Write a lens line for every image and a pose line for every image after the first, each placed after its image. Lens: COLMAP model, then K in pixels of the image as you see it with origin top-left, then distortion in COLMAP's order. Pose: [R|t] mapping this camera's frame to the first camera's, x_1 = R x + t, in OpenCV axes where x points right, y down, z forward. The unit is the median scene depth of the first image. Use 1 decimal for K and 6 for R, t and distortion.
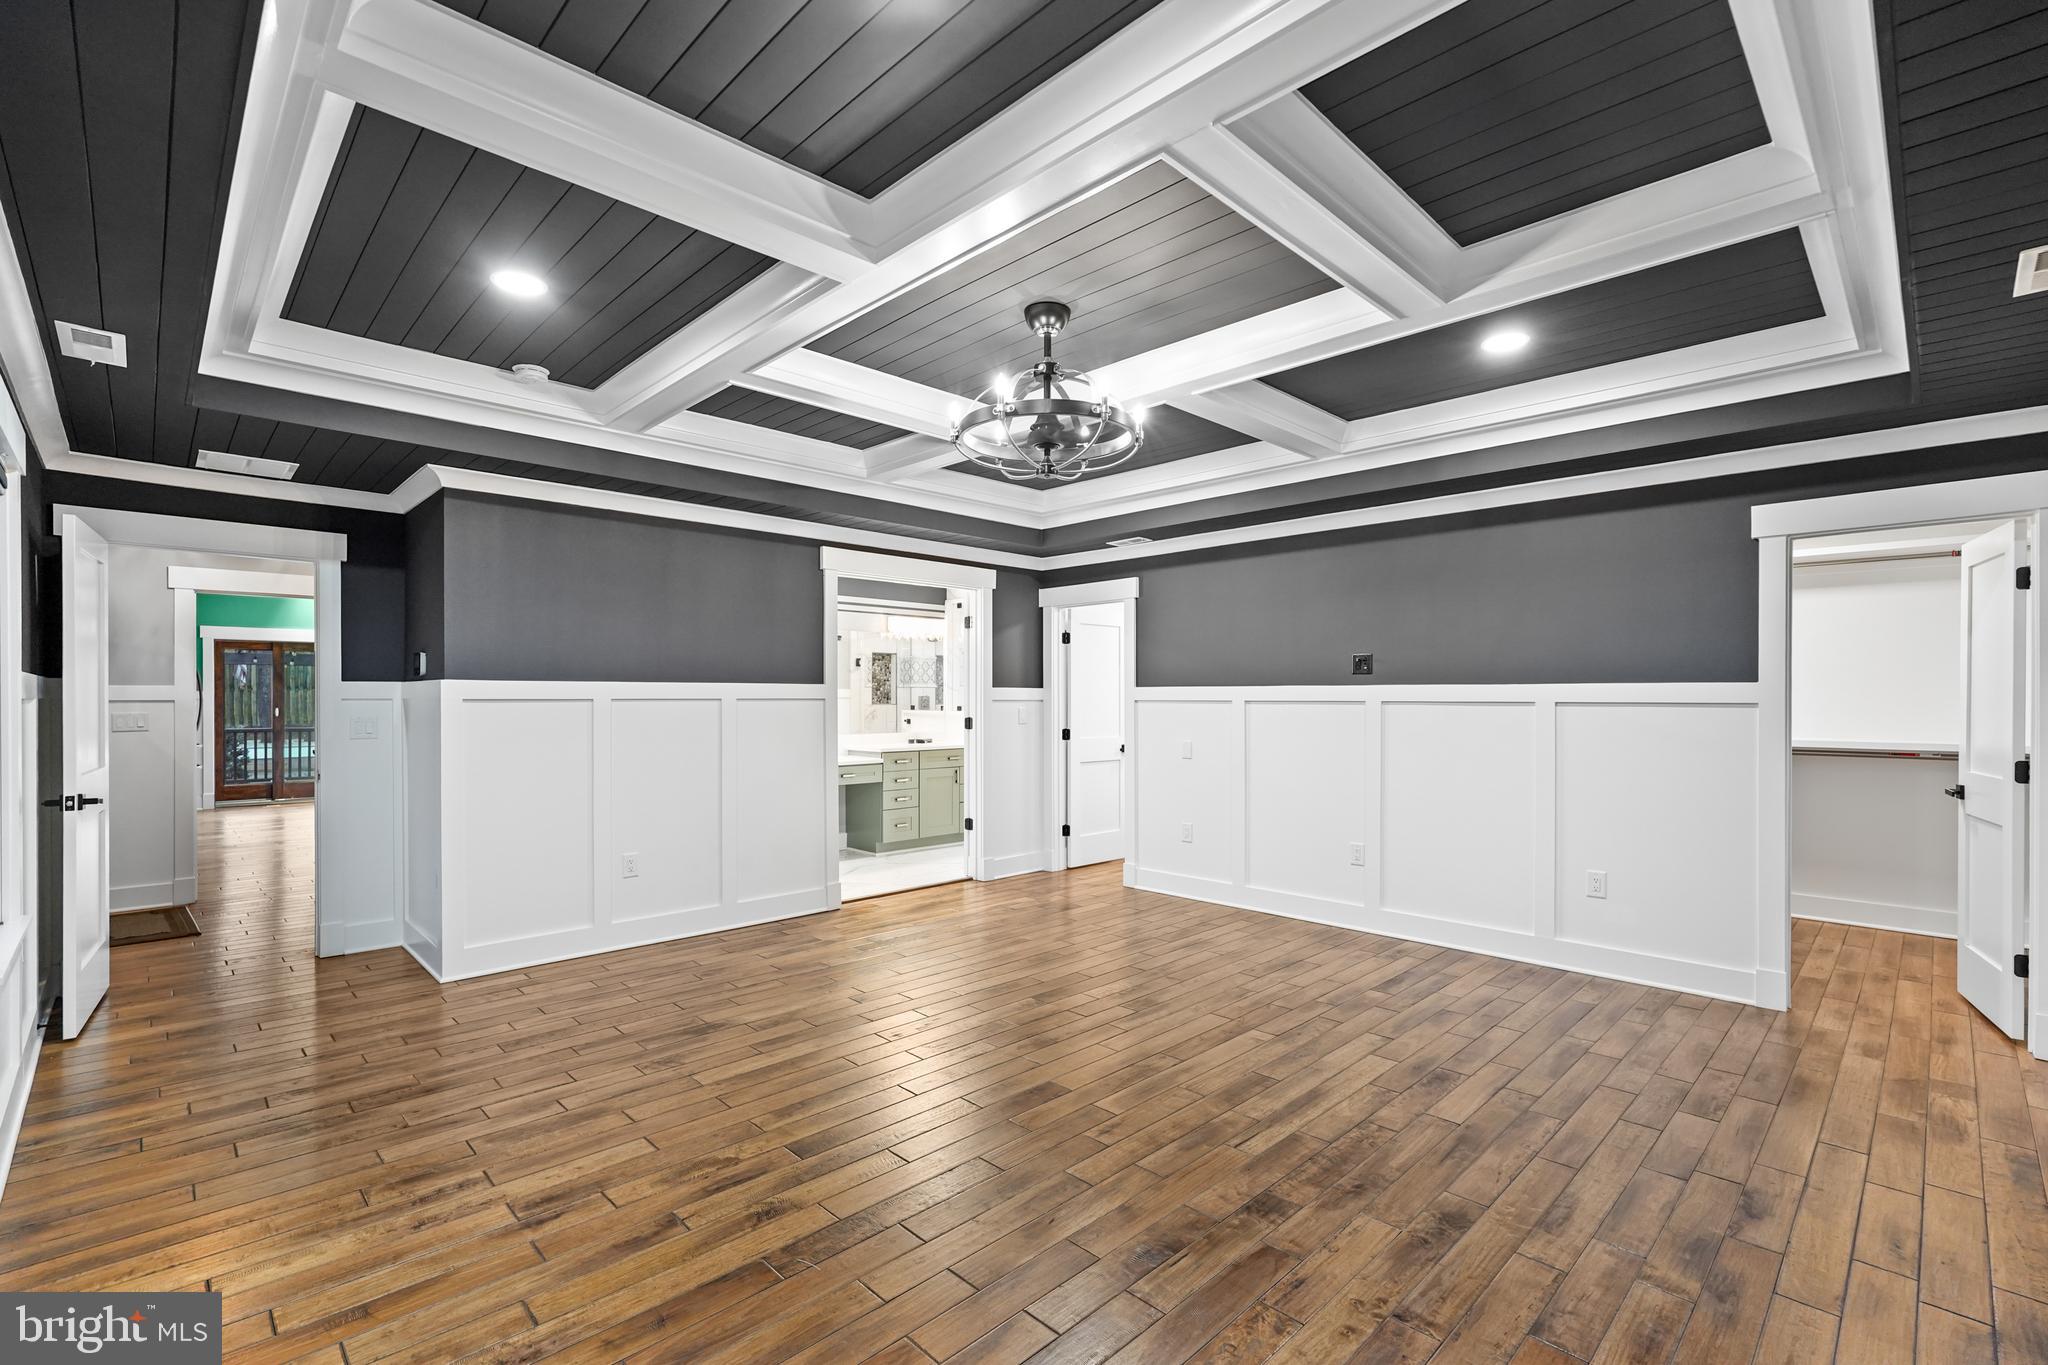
lens RADIAL K [[911.0, 0, 1026.3], [0, 911.0, 711.2], [0, 0, 1]] dist [-0.014383, 0.000443]
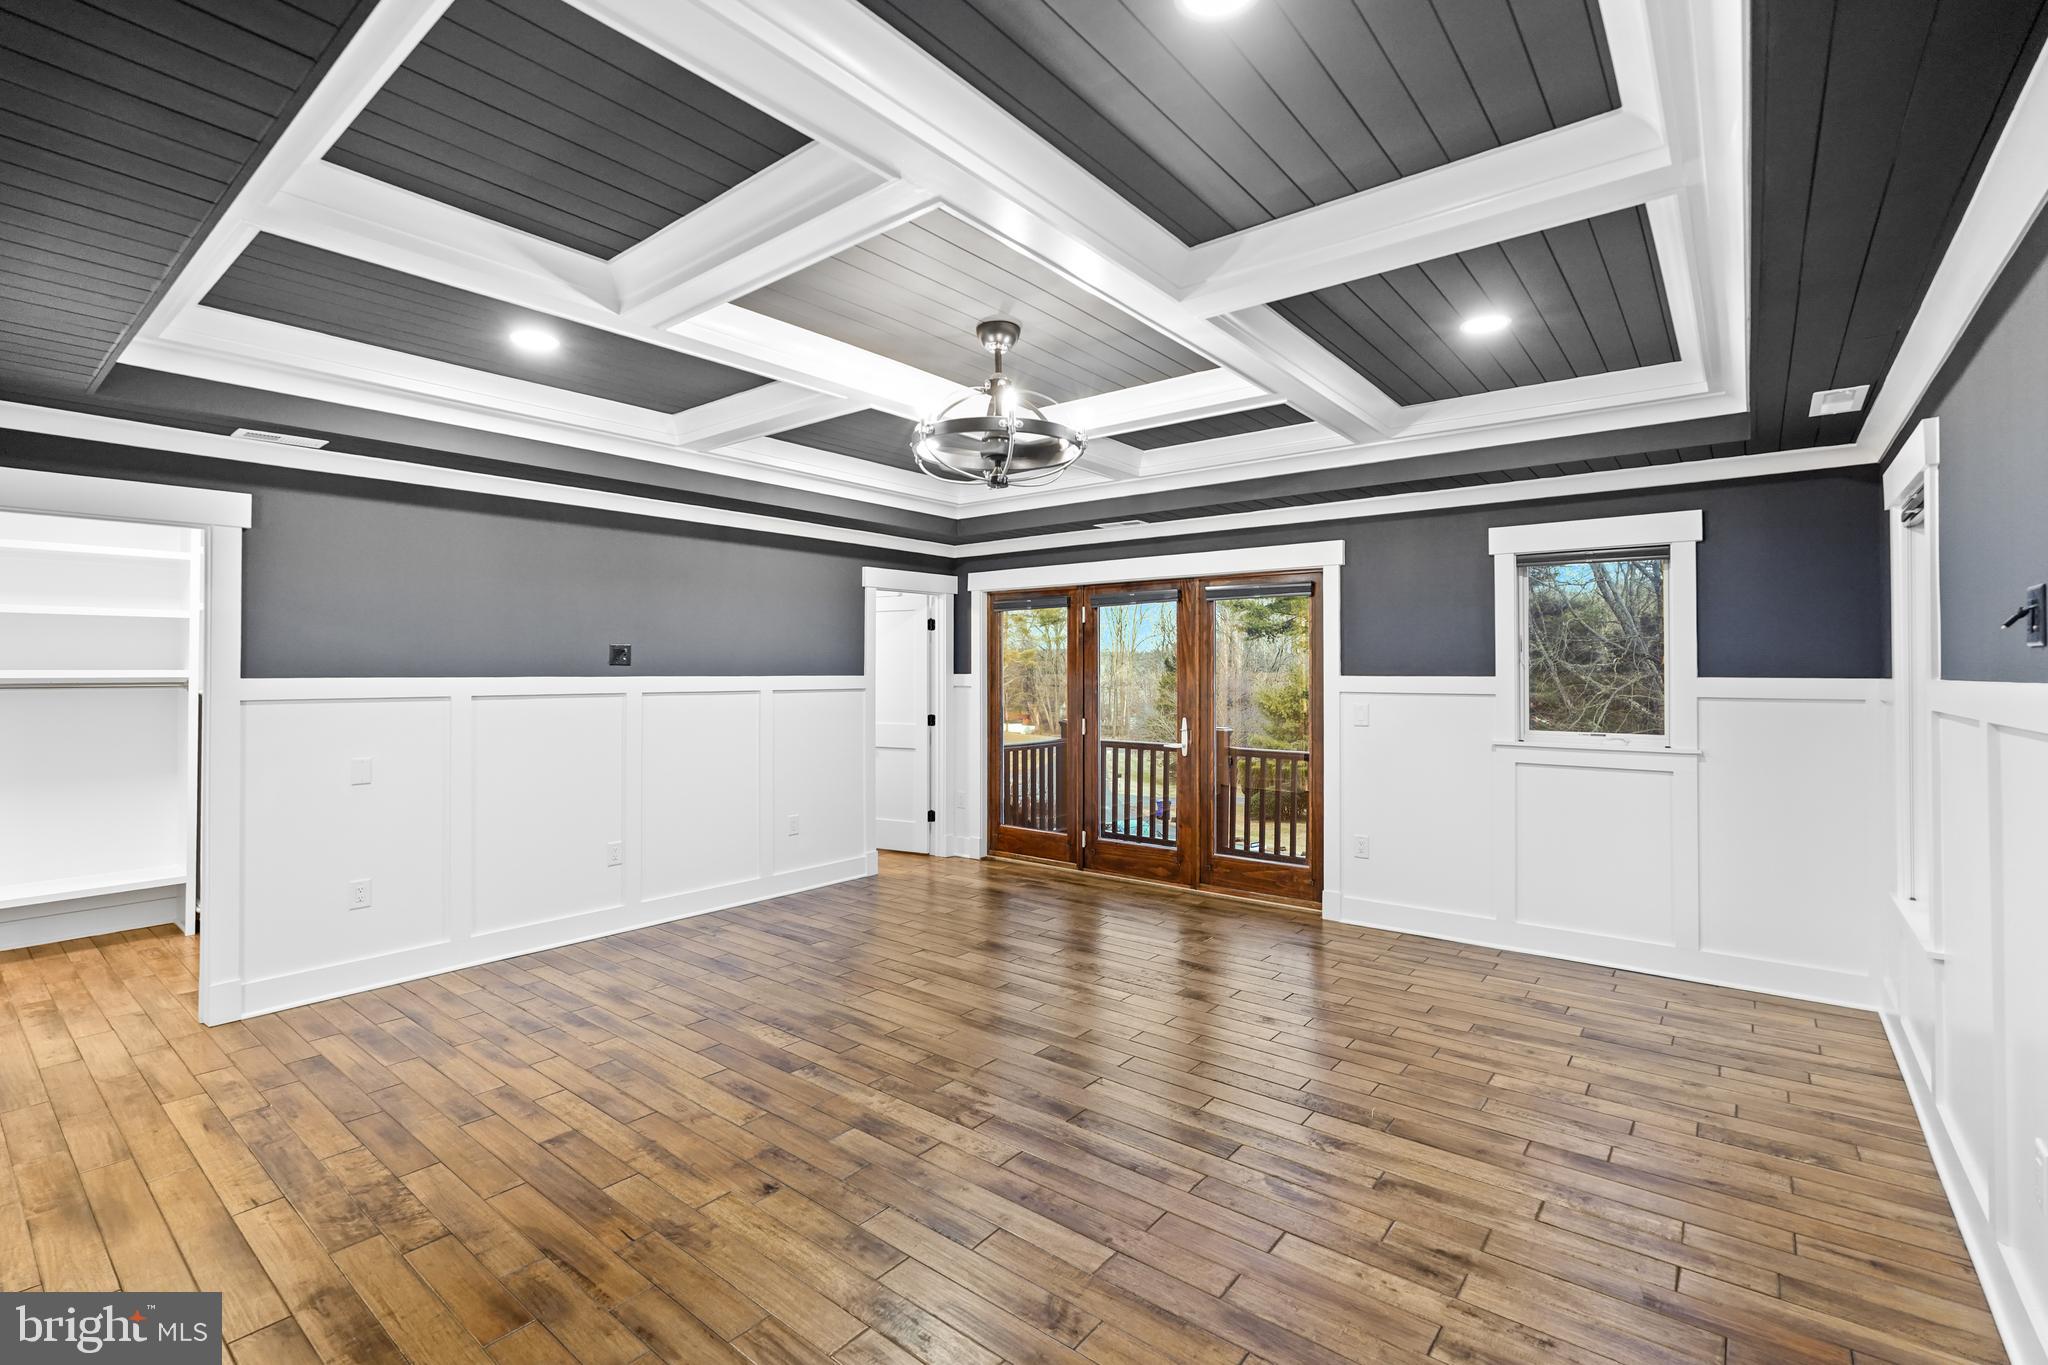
lens RADIAL K [[908.0, 0, 1026.9], [0, 908.0, 674.5], [0, 0, 1]] dist [-0.005758, 0.000659]
pose [[-0.120802, -0.004994, 0.992664, -1.025910], [0.010990, 0.999919, 0.006368, -0.051786], [-0.992616, 0.011679, -0.120737, 1.112666]]
